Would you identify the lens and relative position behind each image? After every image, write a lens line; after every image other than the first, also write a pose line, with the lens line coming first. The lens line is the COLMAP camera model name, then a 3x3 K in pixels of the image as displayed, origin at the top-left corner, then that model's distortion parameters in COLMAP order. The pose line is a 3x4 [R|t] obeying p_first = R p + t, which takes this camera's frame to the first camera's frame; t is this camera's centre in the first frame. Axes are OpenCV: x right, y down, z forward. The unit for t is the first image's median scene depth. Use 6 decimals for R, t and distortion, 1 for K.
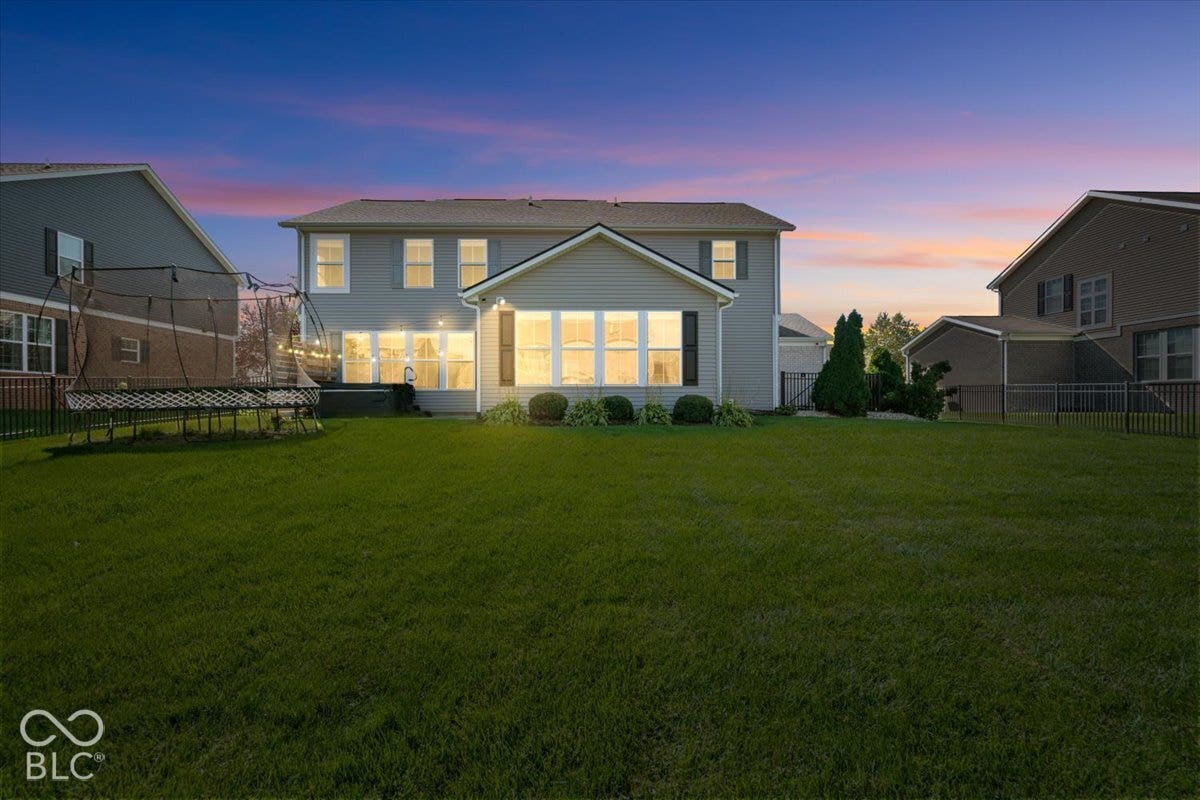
lens RADIAL K [[570.4, 0, 573.7], [0, 570.4, 404.2], [0, 0, 1]] dist [-0.001974, -0.000191]
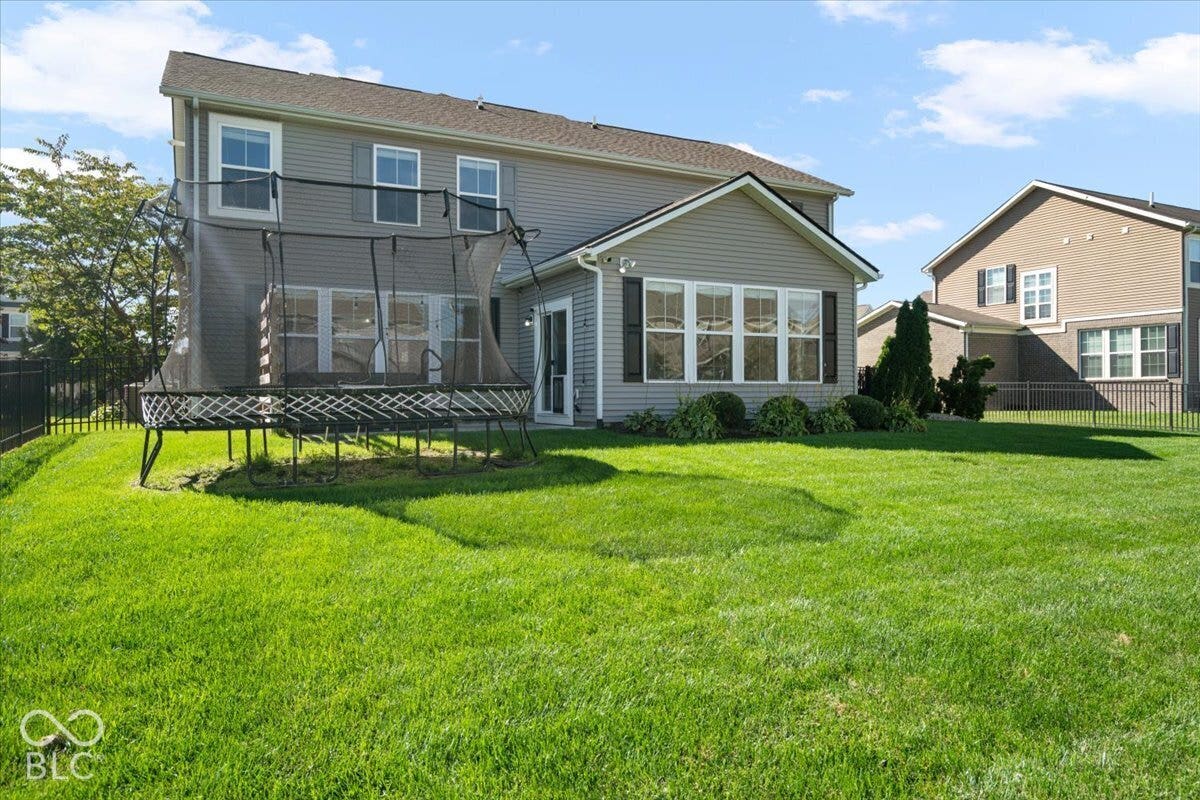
lens RADIAL K [[831.8, 0, 600.0], [0, 831.8, 400.0], [0, 0, 1]] dist [0.003743, 0.001254]
pose [[0.902134, -0.001116, 0.431454, -0.420316], [-0.001051, 0.999988, 0.004784, -0.009769], [-0.431454, -0.004770, 0.902122, 0.051673]]
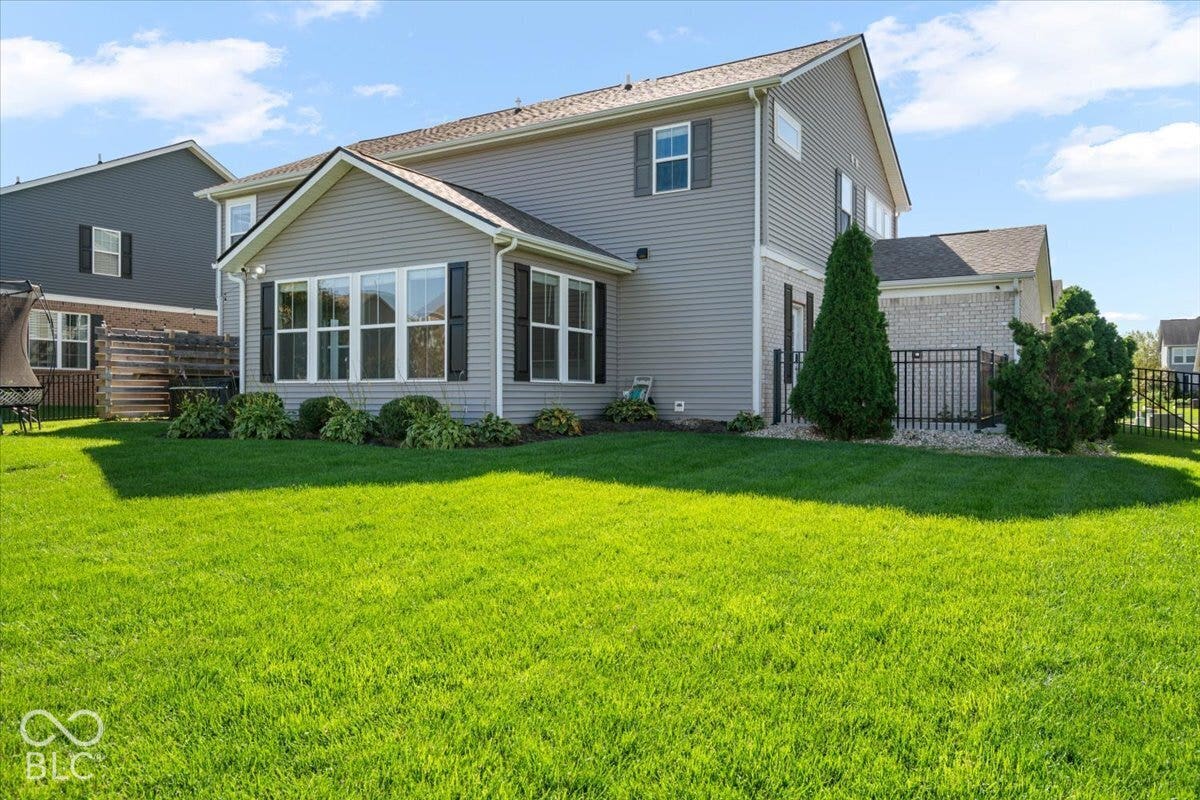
lens RADIAL K [[831.8, 0, 600.0], [0, 831.8, 400.0], [0, 0, 1]] dist [0.003743, 0.001254]
pose [[0.846450, 0.006785, -0.532425, 0.576386], [-0.002518, 0.999959, 0.008739, -0.013772], [0.532462, -0.006057, 0.846432, 0.216423]]
